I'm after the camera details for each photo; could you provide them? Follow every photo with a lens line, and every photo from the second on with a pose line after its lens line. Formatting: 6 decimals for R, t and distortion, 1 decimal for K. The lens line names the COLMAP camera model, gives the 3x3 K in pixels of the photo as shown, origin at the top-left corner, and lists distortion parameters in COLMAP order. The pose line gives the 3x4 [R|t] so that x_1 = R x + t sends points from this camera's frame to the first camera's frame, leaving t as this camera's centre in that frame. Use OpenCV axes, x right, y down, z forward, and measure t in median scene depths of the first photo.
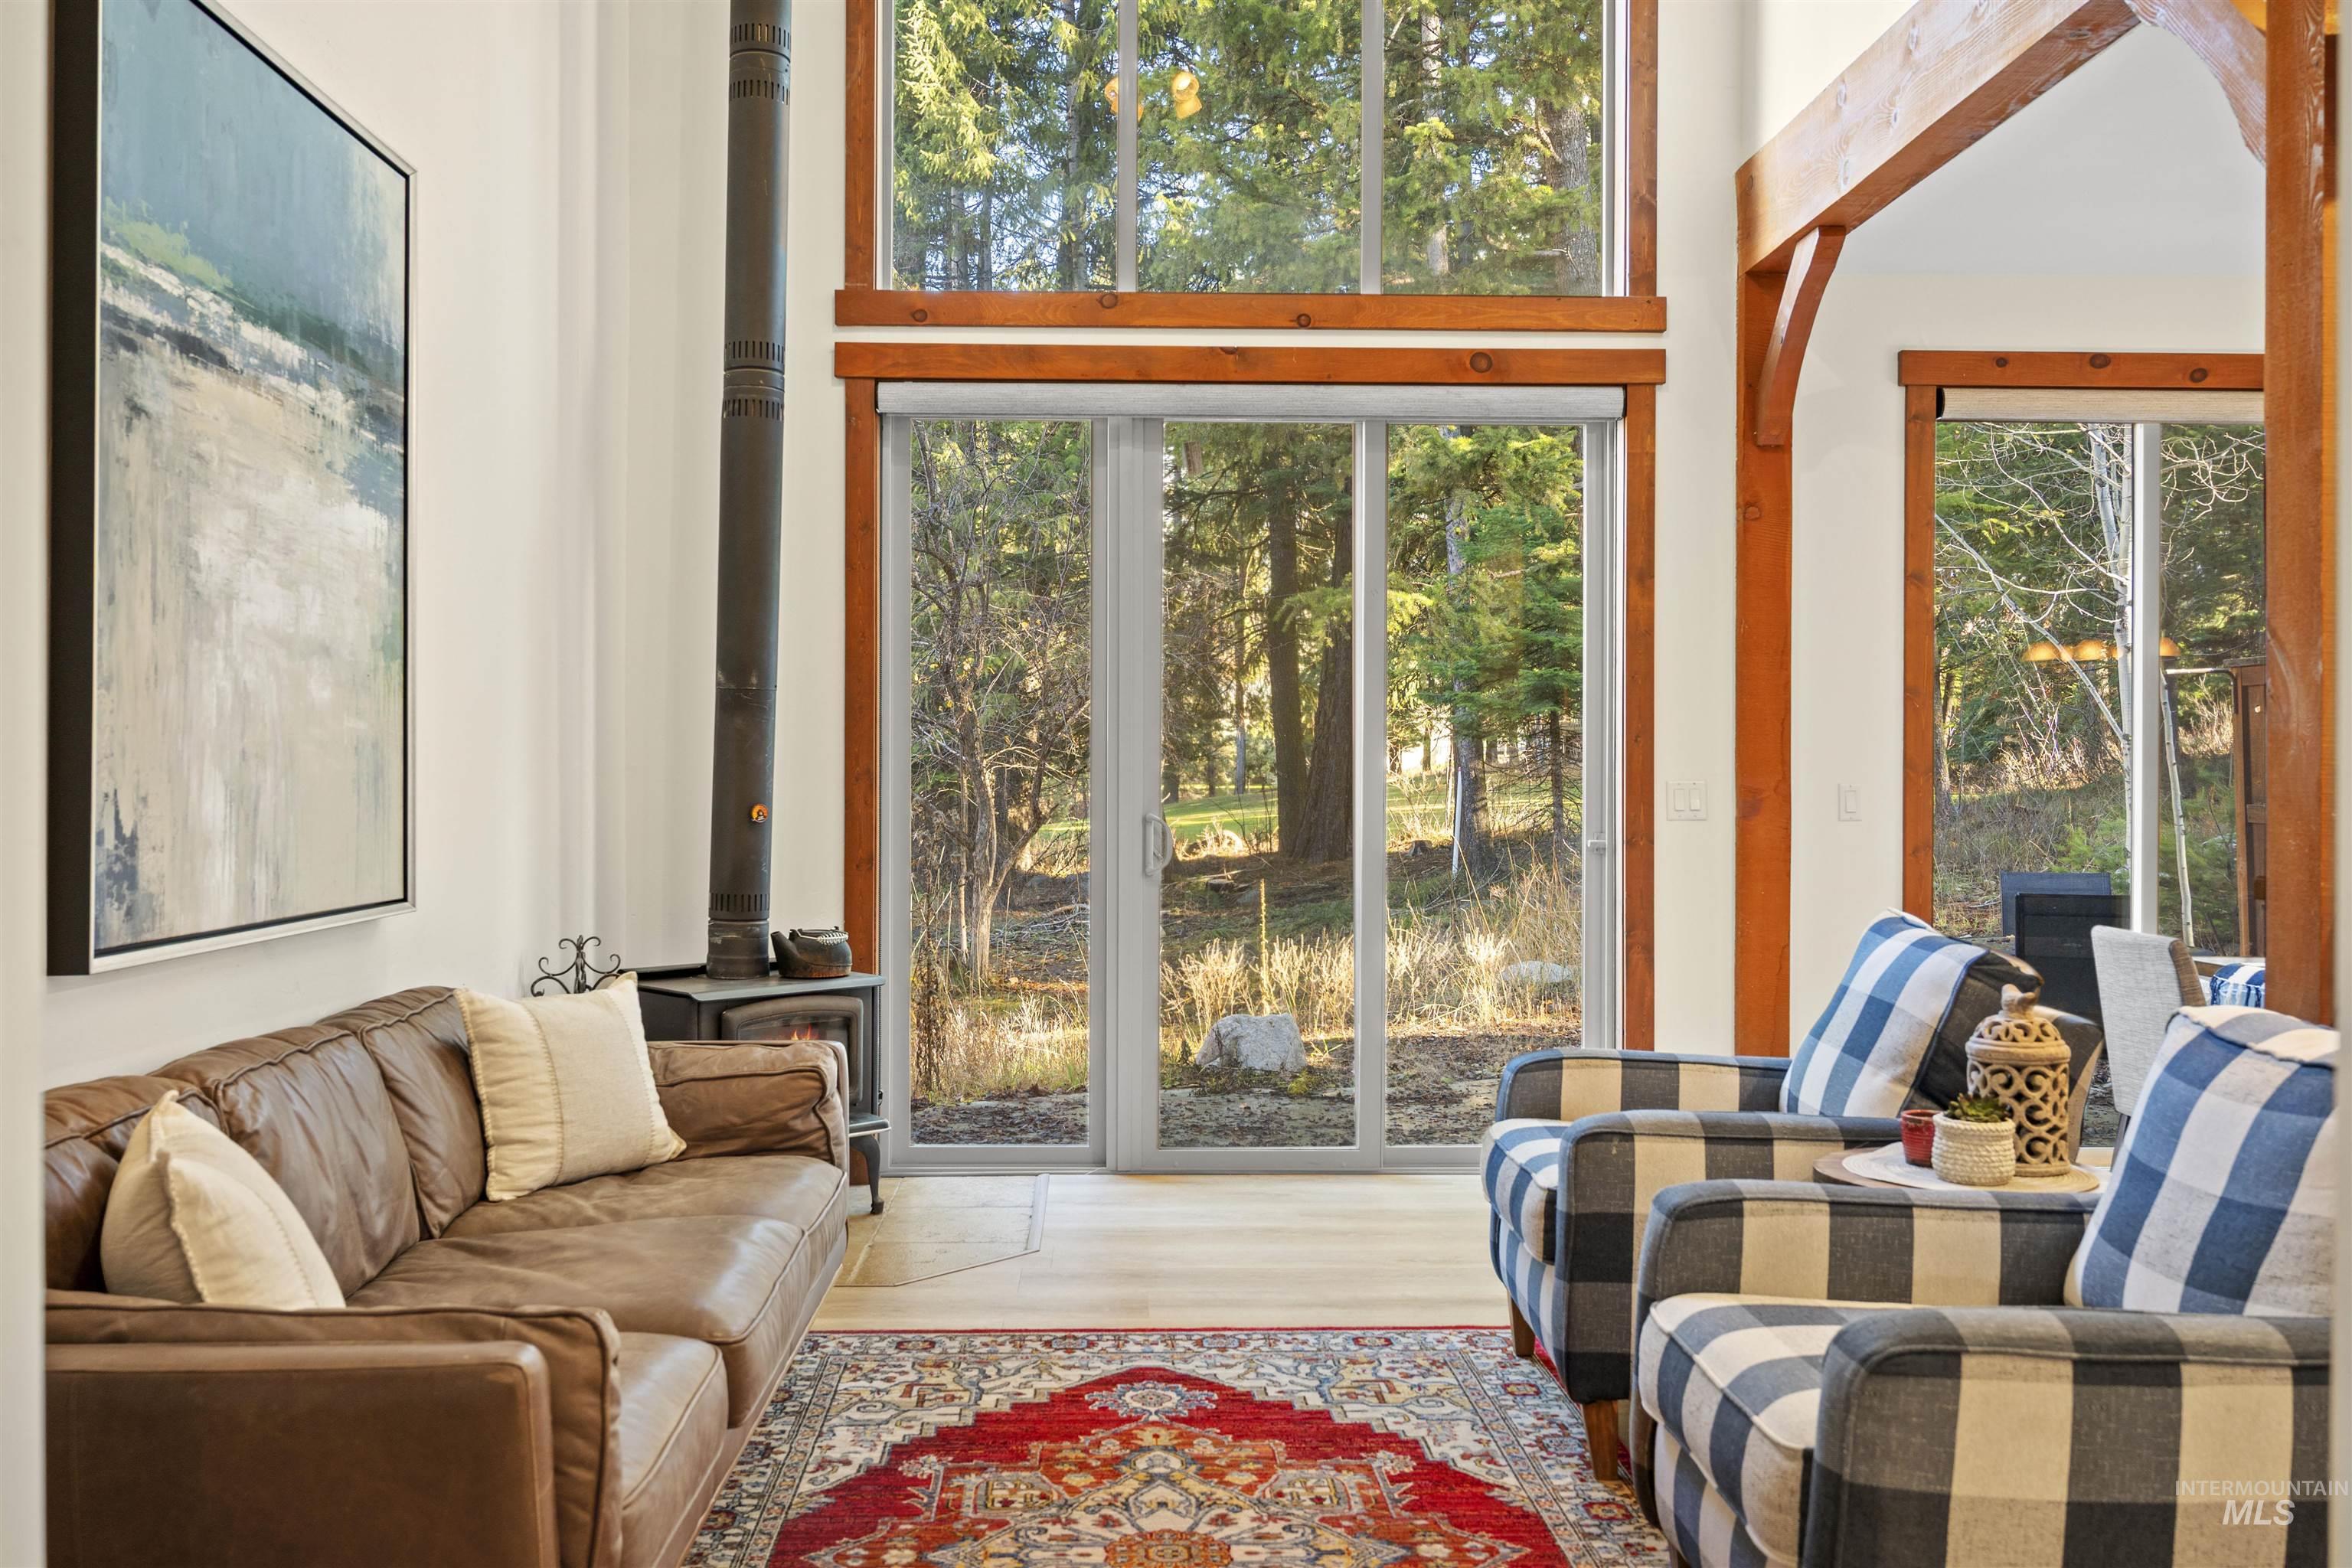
lens RADIAL K [[1973.9, 0, 1156.4], [0, 1973.9, 791.5], [0, 0, 1]] dist [0.006211, -0.013909]
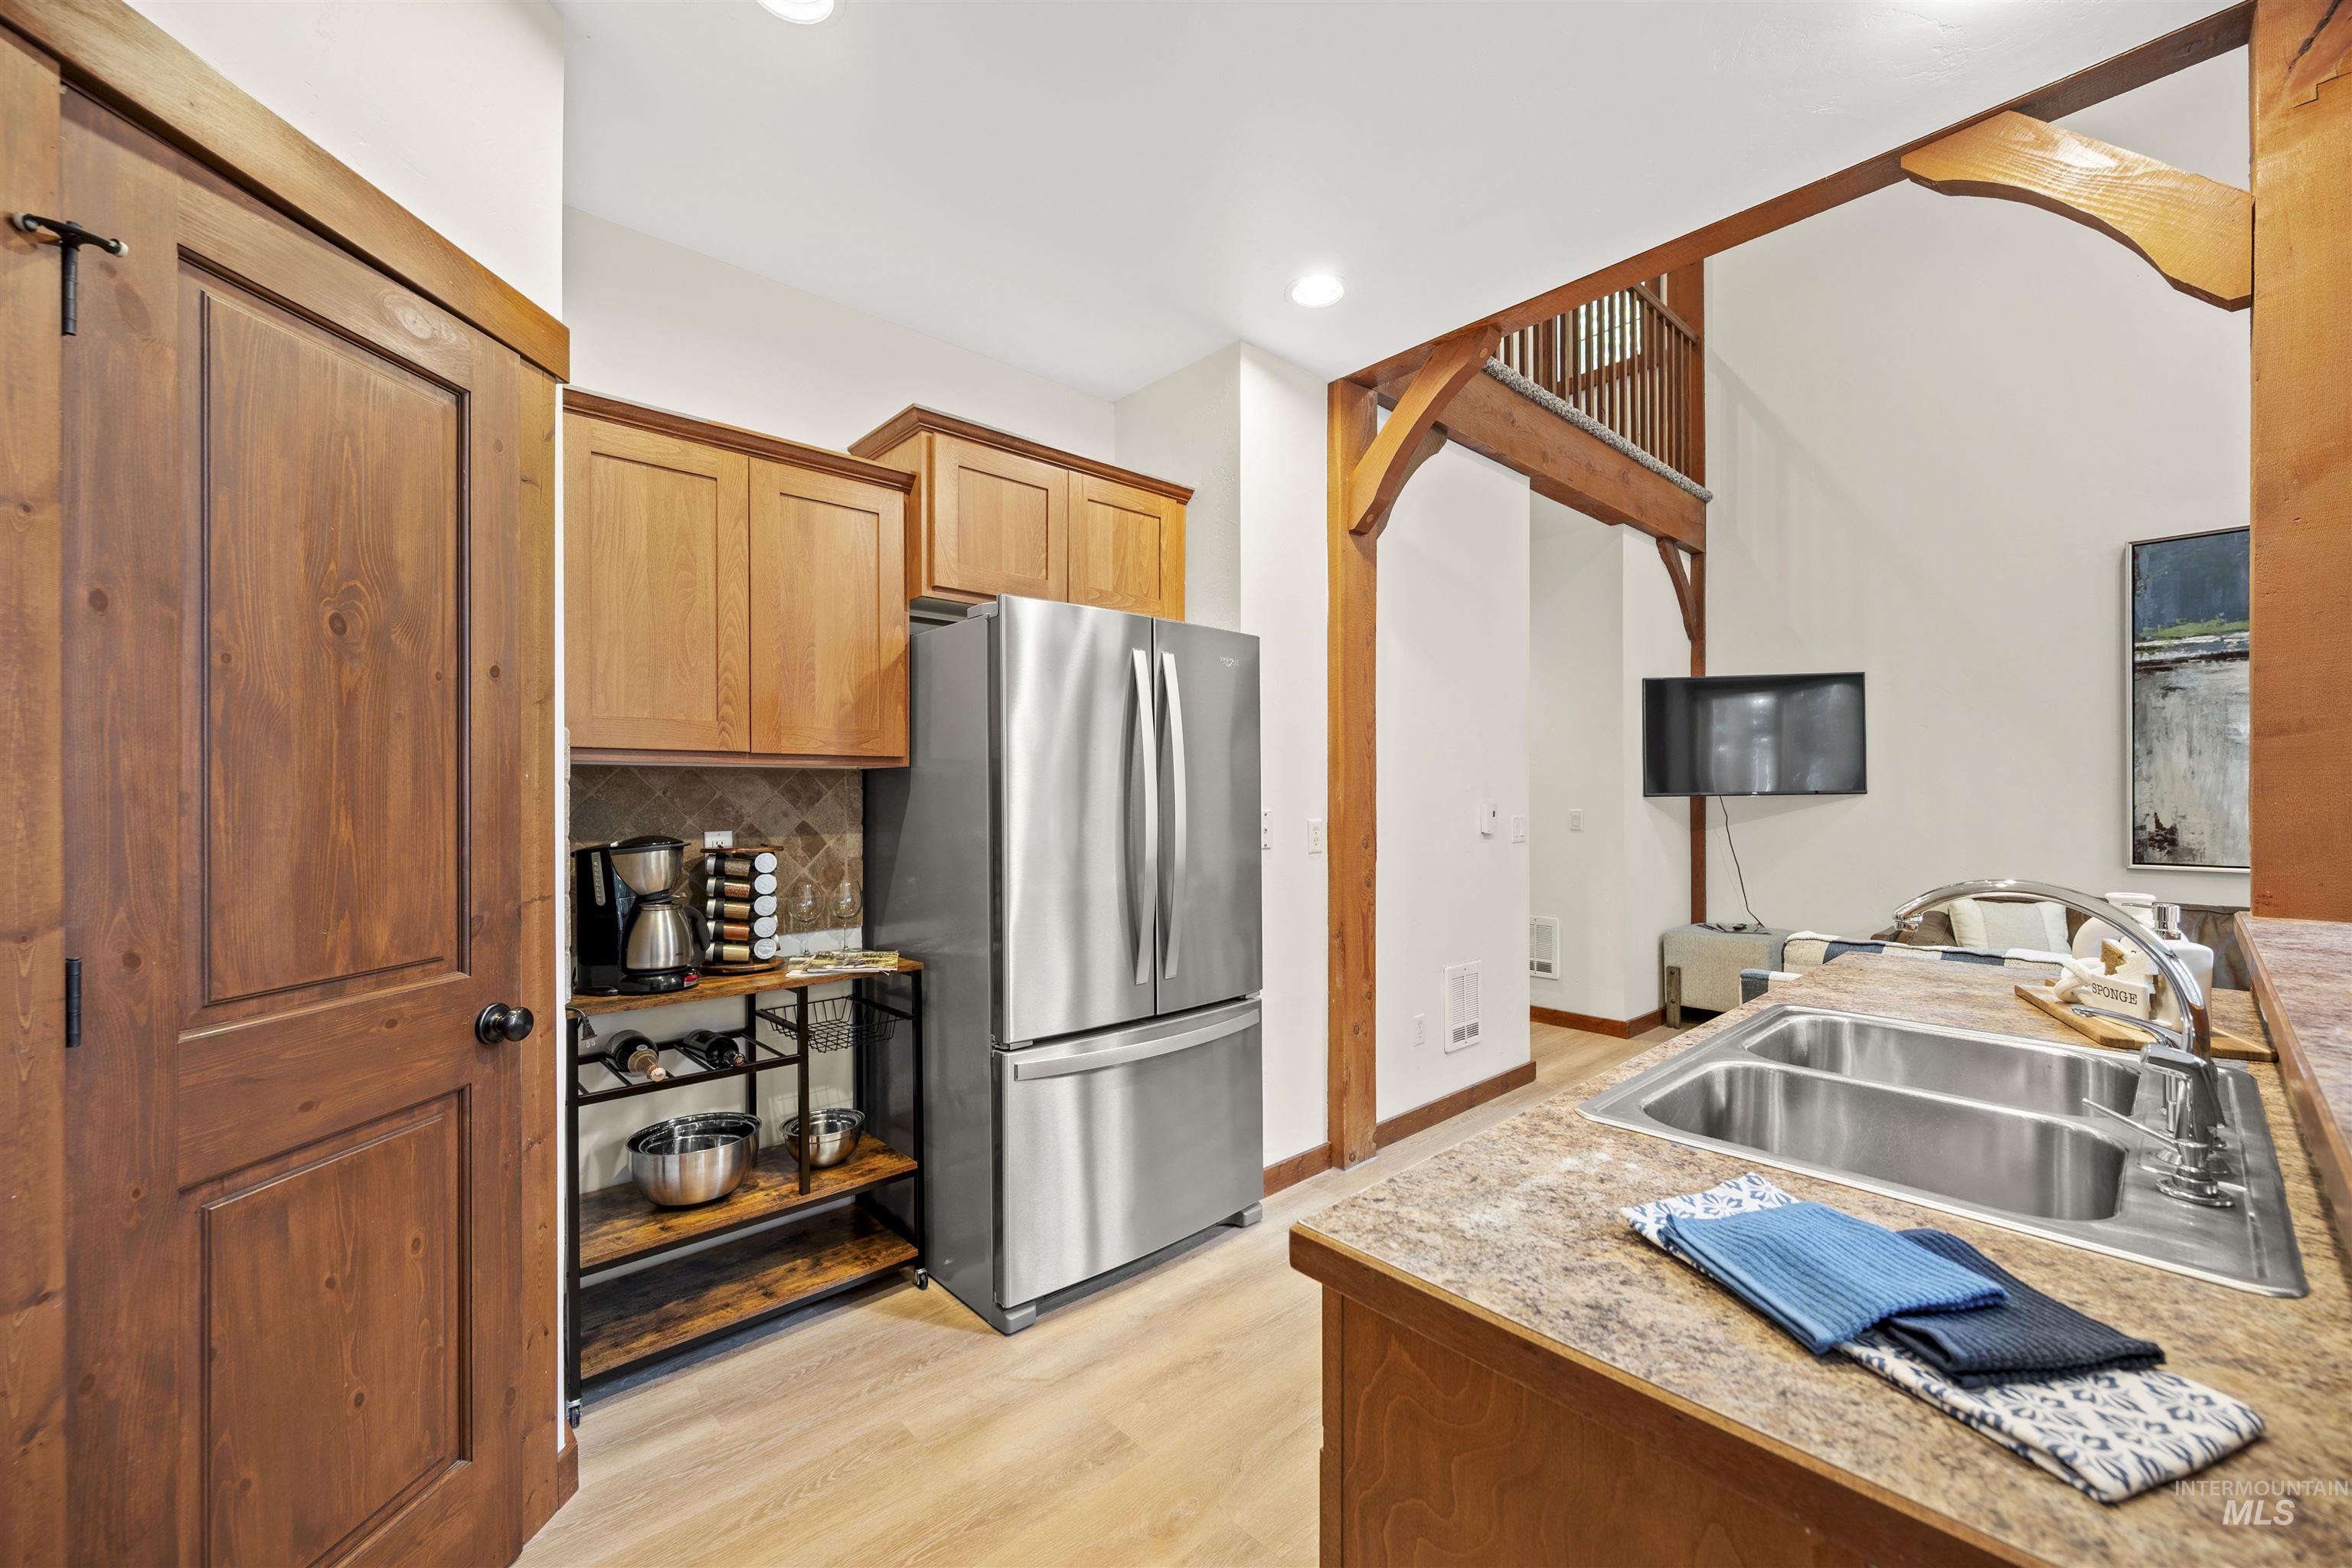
lens RADIAL K [[942.0, 0, 1175.7], [0, 942.0, 797.2], [0, 0, 1]] dist [-0.003335, 0.001913]
pose [[-0.749981, -0.000168, -0.661460, 1.243177], [-0.007380, 0.999940, 0.008113, -0.020209], [0.661419, 0.010966, -0.749937, 0.832969]]
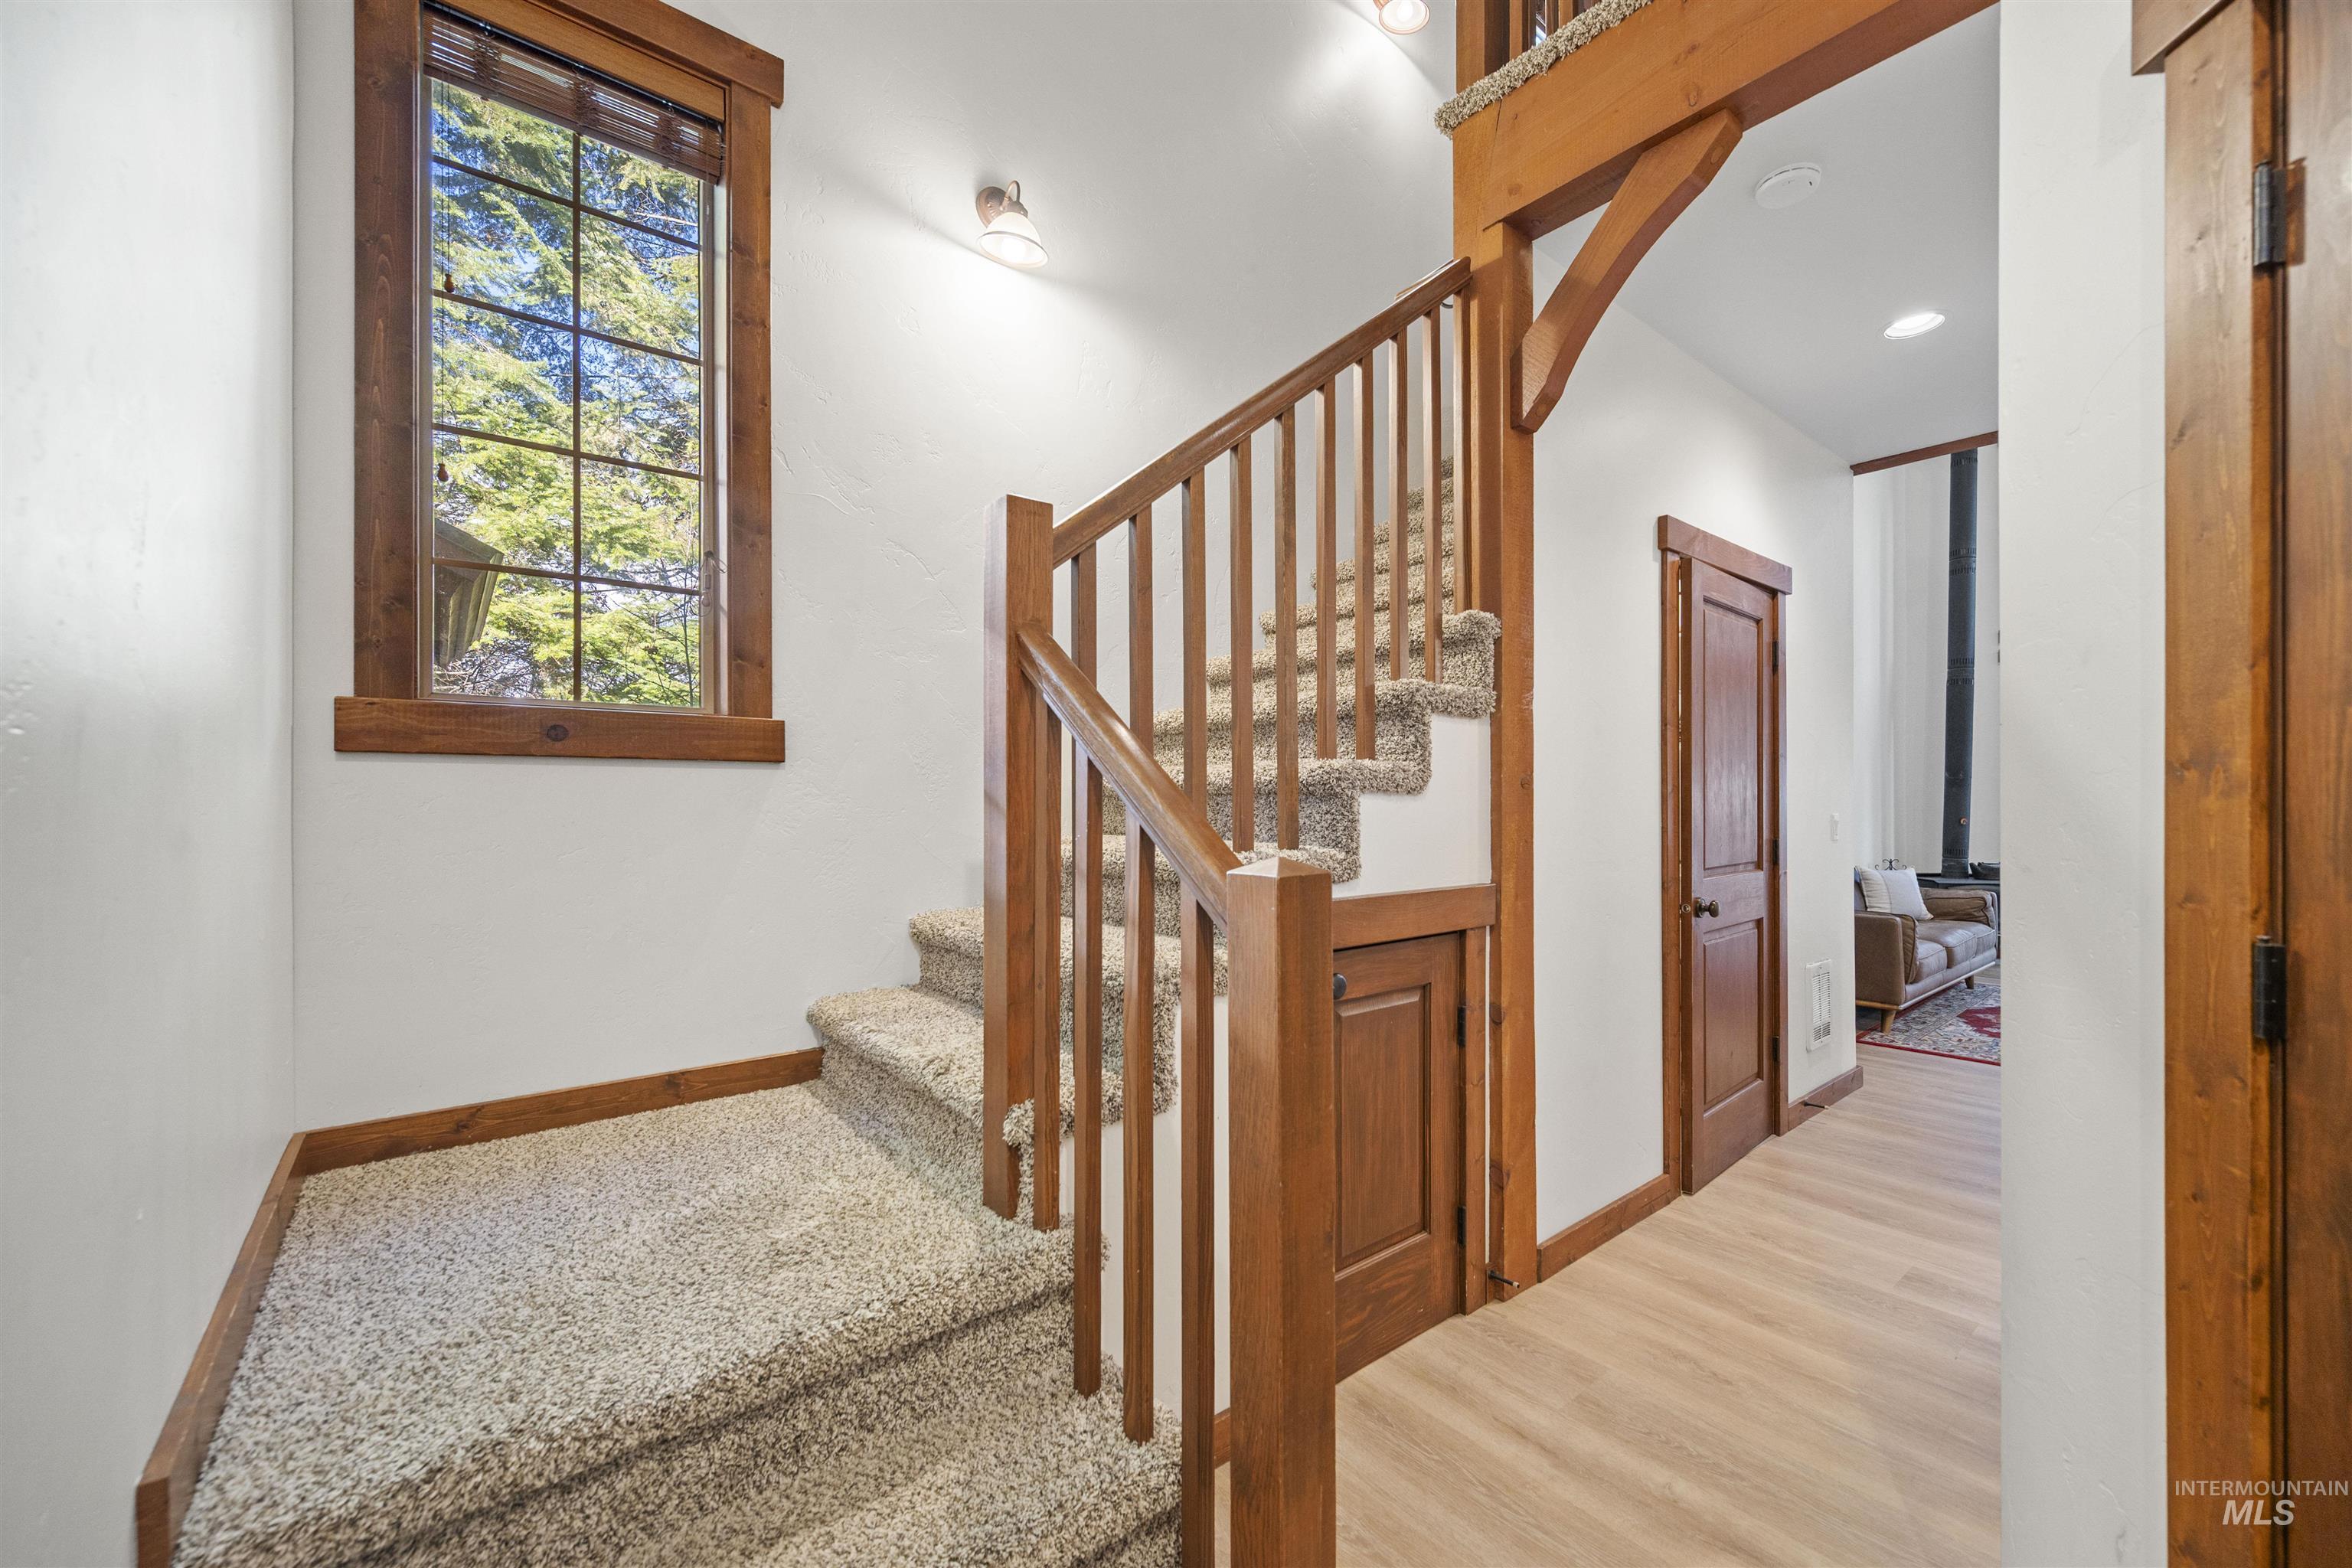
lens RADIAL K [[942.0, 0, 1186.8], [0, 942.0, 796.0], [0, 0, 1]] dist [-0.003335, 0.001913]
pose [[0.619869, -0.009074, -0.784653, 0.254931], [-0.007979, 0.999809, -0.017865, 0.012281], [0.784665, 0.017334, 0.619678, -1.091679]]
